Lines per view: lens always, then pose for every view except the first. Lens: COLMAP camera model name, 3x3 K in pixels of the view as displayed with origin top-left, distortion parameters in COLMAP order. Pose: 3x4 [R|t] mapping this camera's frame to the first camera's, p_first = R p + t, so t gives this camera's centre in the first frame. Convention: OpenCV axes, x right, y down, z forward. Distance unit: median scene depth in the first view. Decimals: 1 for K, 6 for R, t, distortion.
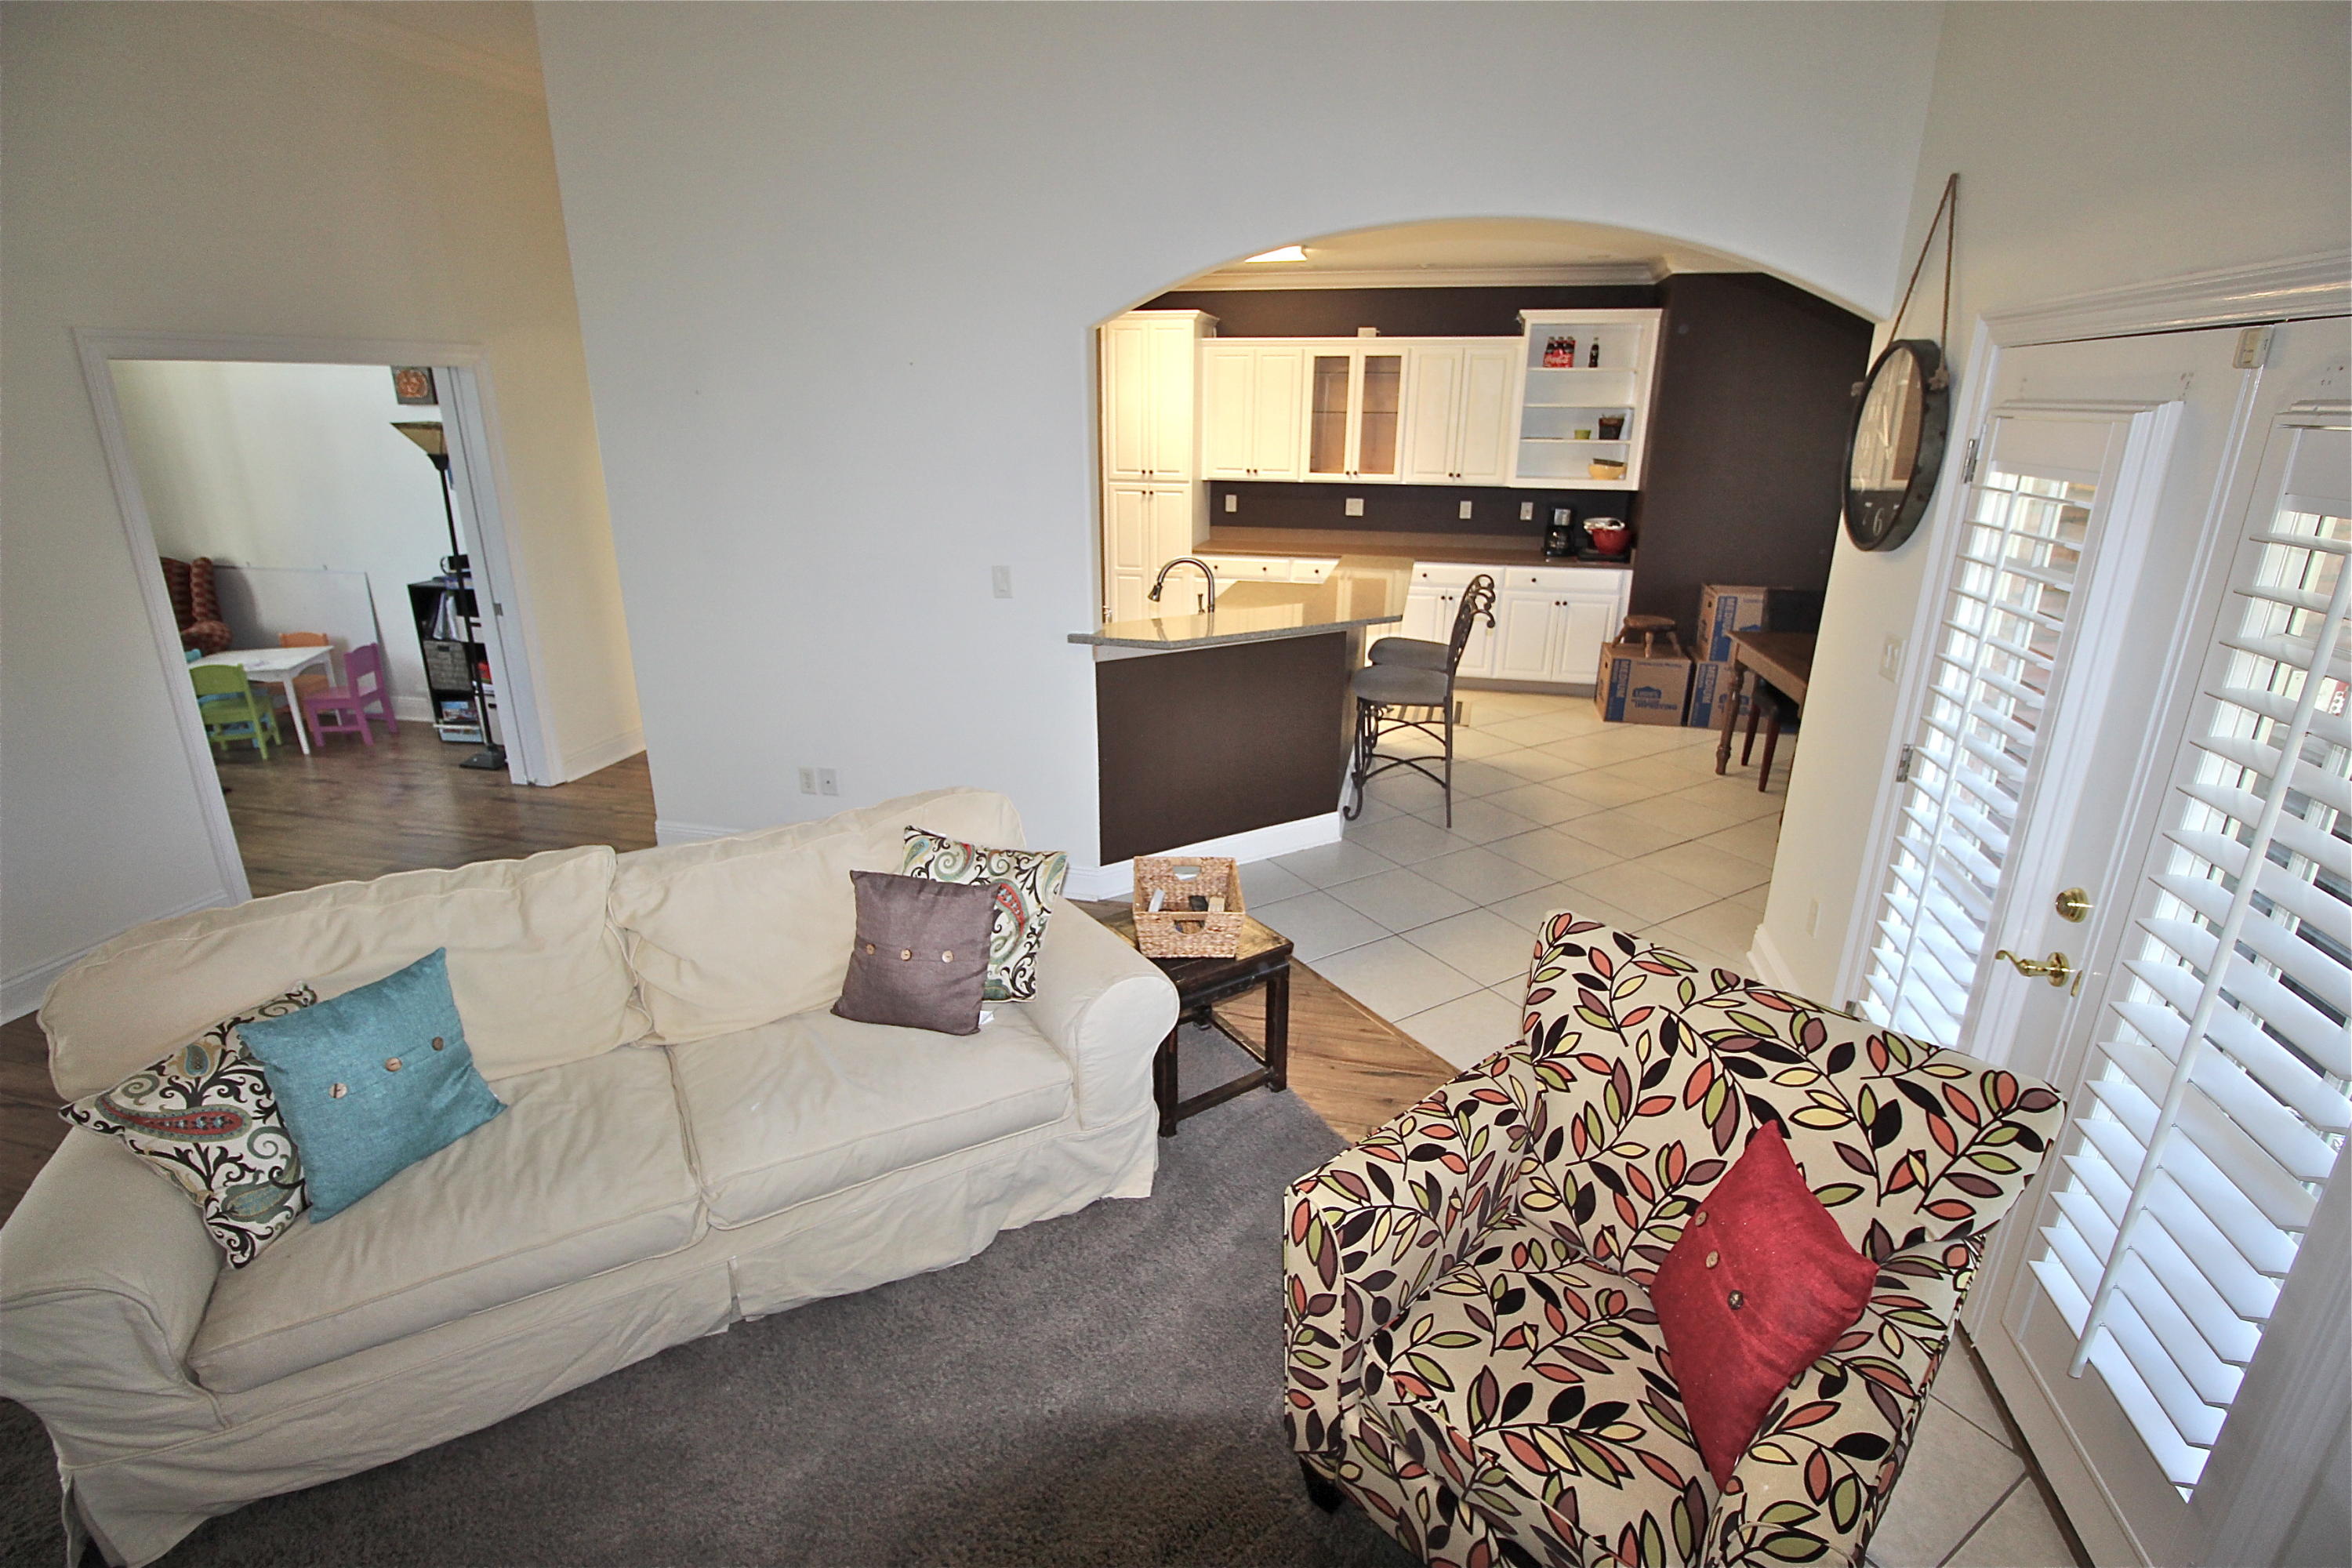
lens RADIAL K [[1159.1, 0, 1176.0], [0, 1159.1, 784.0], [0, 0, 1]] dist [-0.001544, -0.016544]
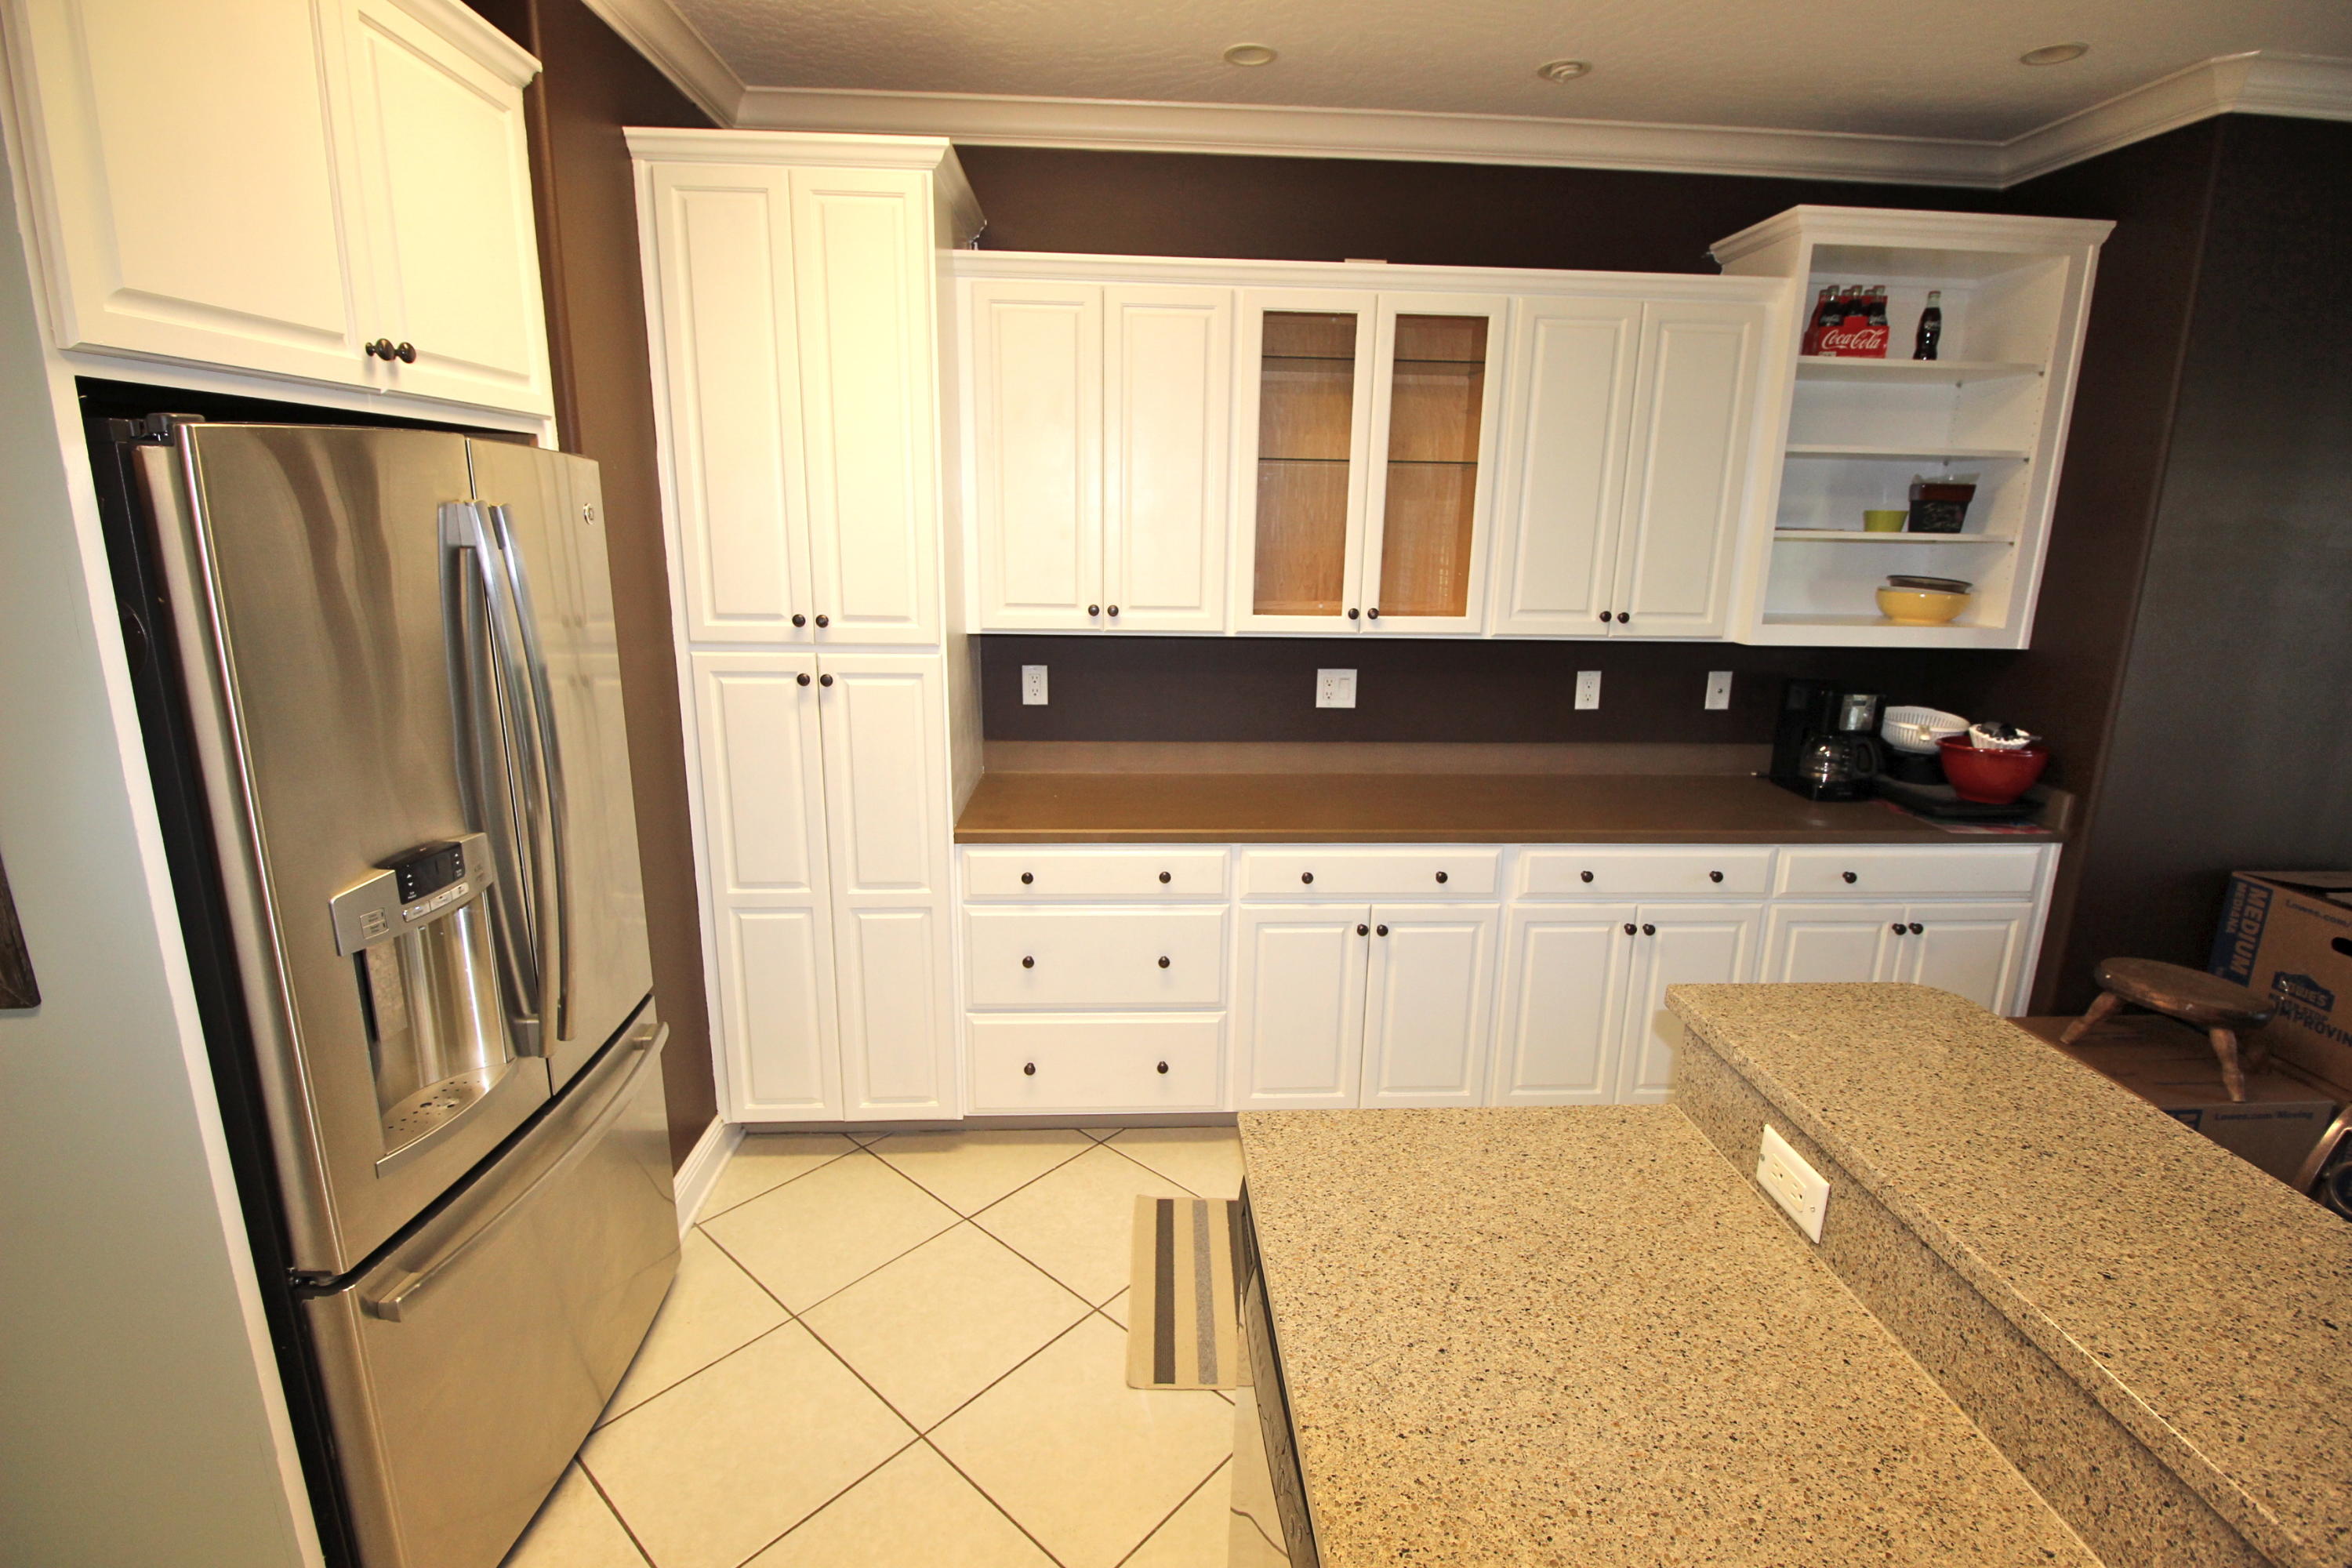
lens RADIAL K [[1115.1, 0, 1182.4], [0, 1115.1, 774.0], [0, 0, 1]] dist [0.001396, -0.013160]
pose [[0.959248, -0.053451, 0.277464, -0.013497], [0.078271, 0.993785, -0.079151, -0.193199], [-0.271509, 0.097643, 0.957470, 0.674585]]
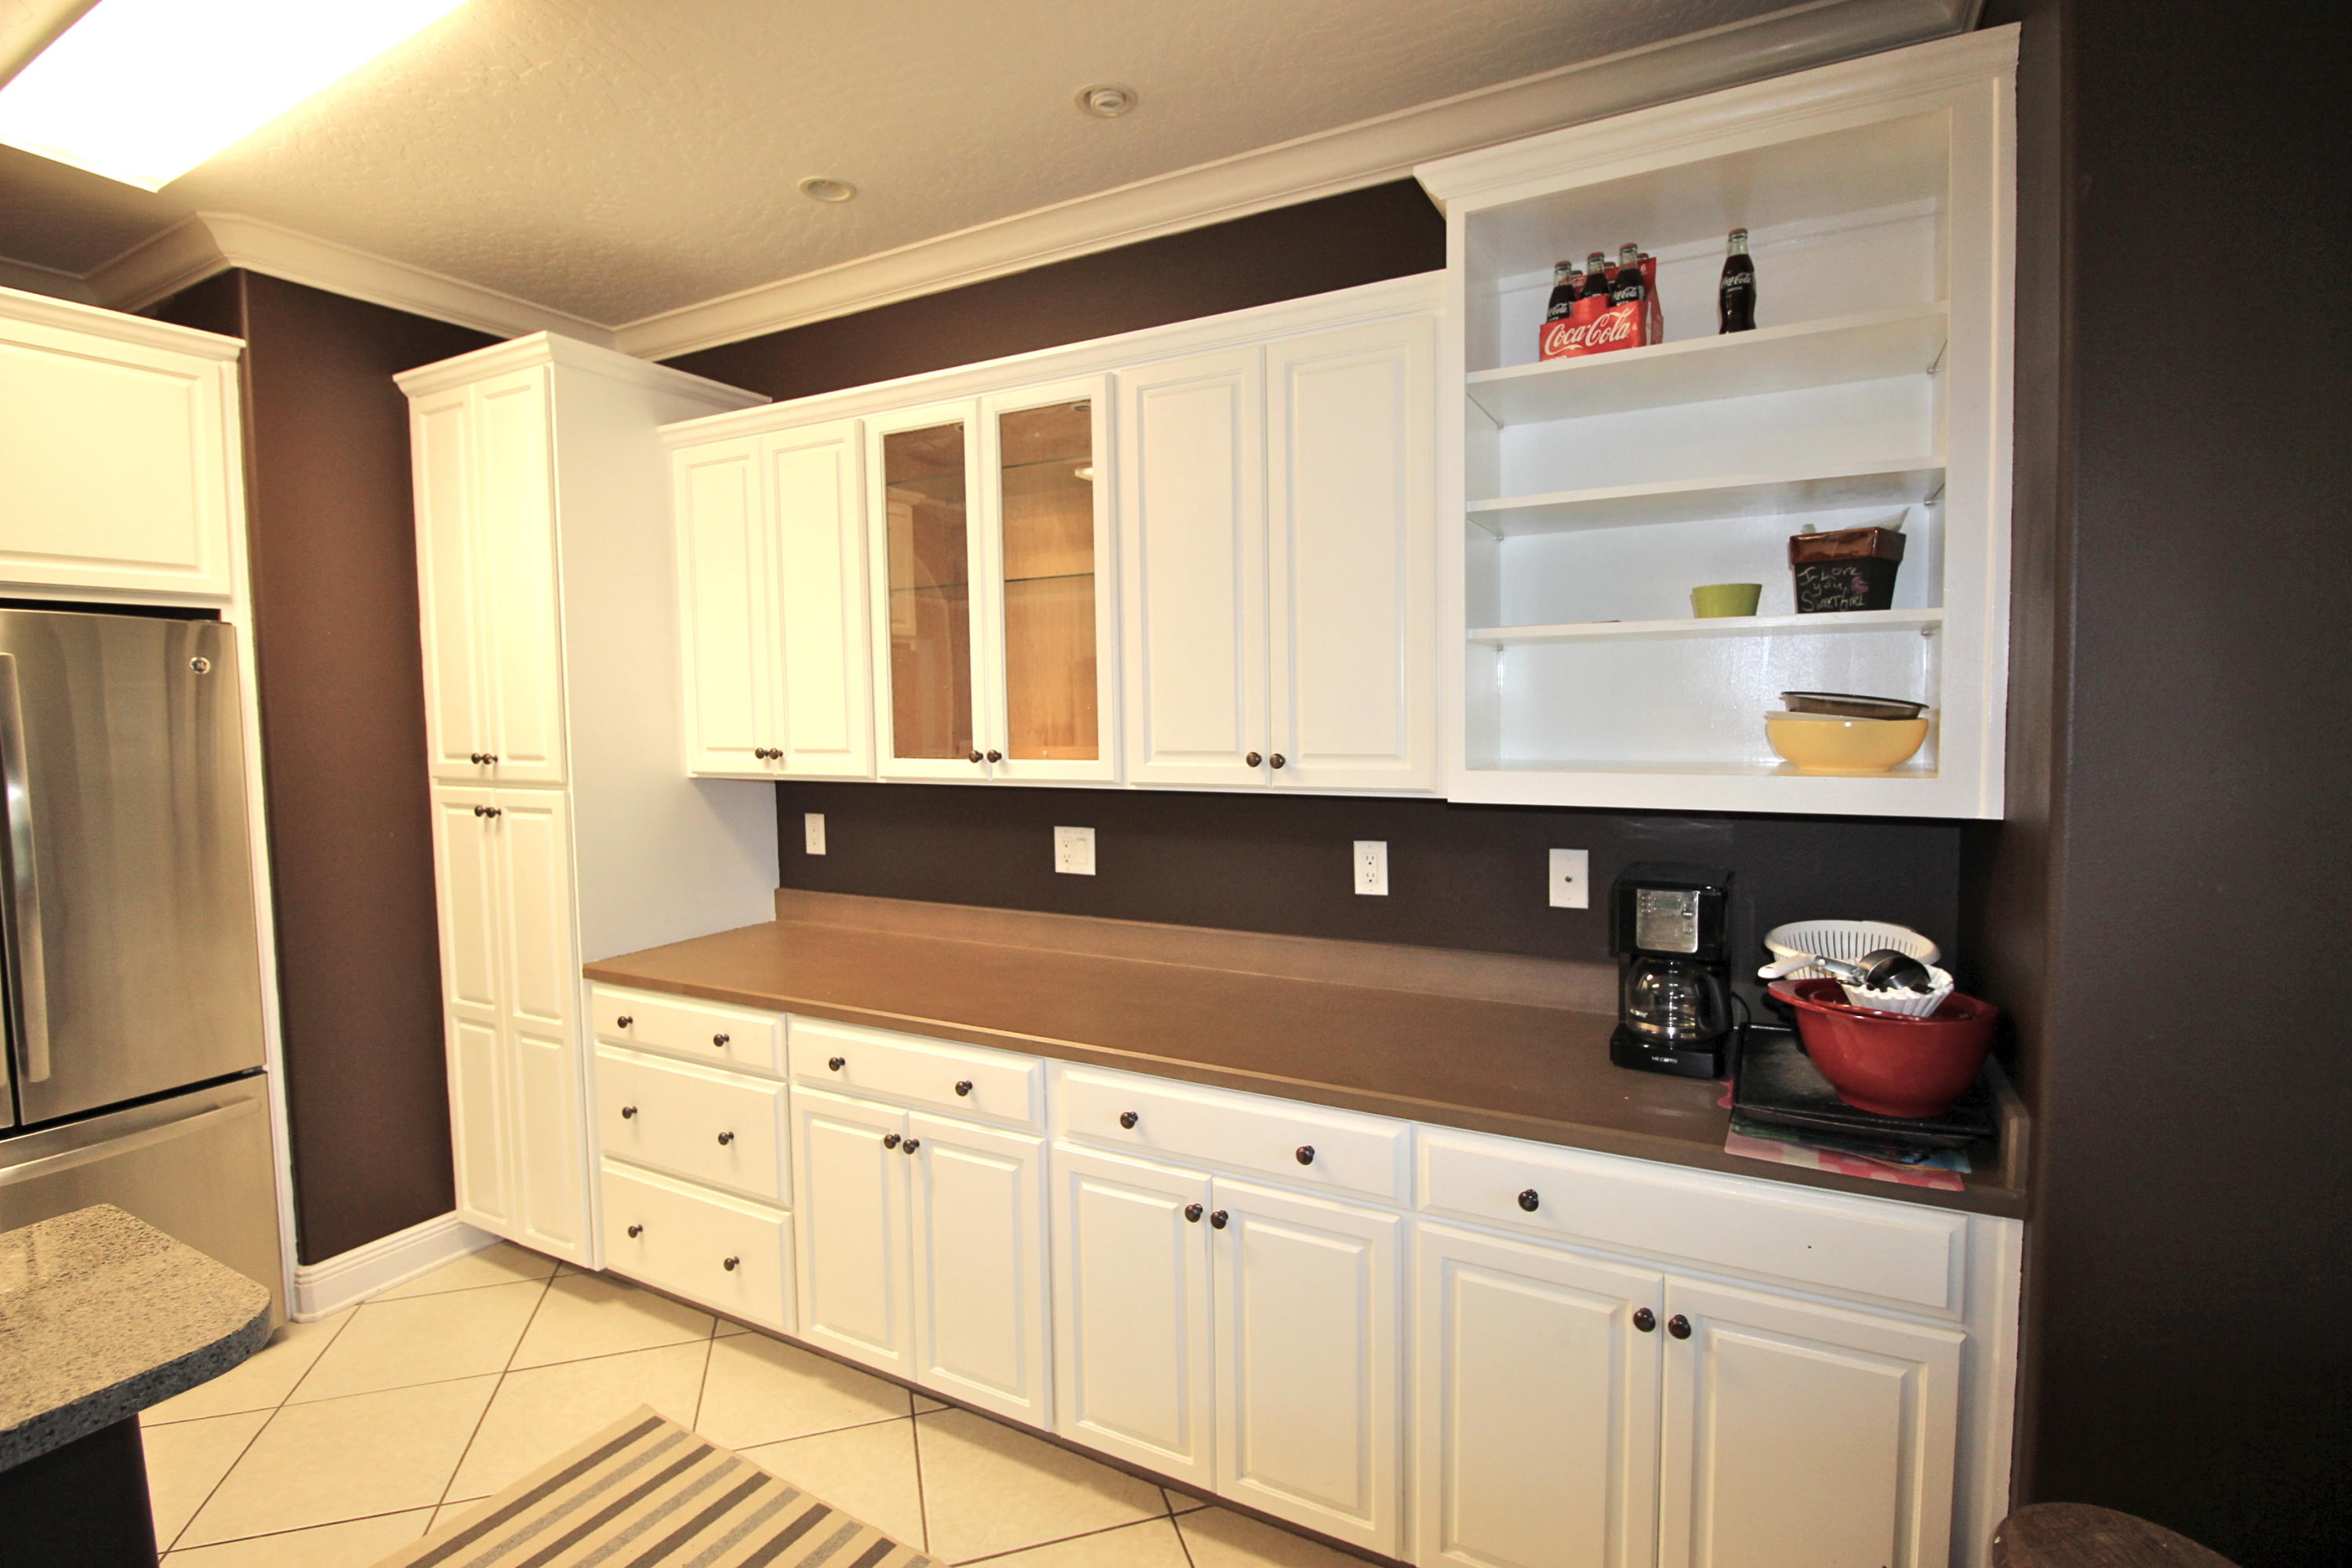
lens RADIAL K [[1130.3, 0, 1169.0], [0, 1130.3, 755.3], [0, 0, 1]] dist [0.000283, -0.013508]
pose [[0.959667, -0.008069, -0.281024, 0.296359], [-0.068430, 0.962822, -0.261326, -0.191808], [0.272685, 0.270016, 0.923436, 0.730629]]
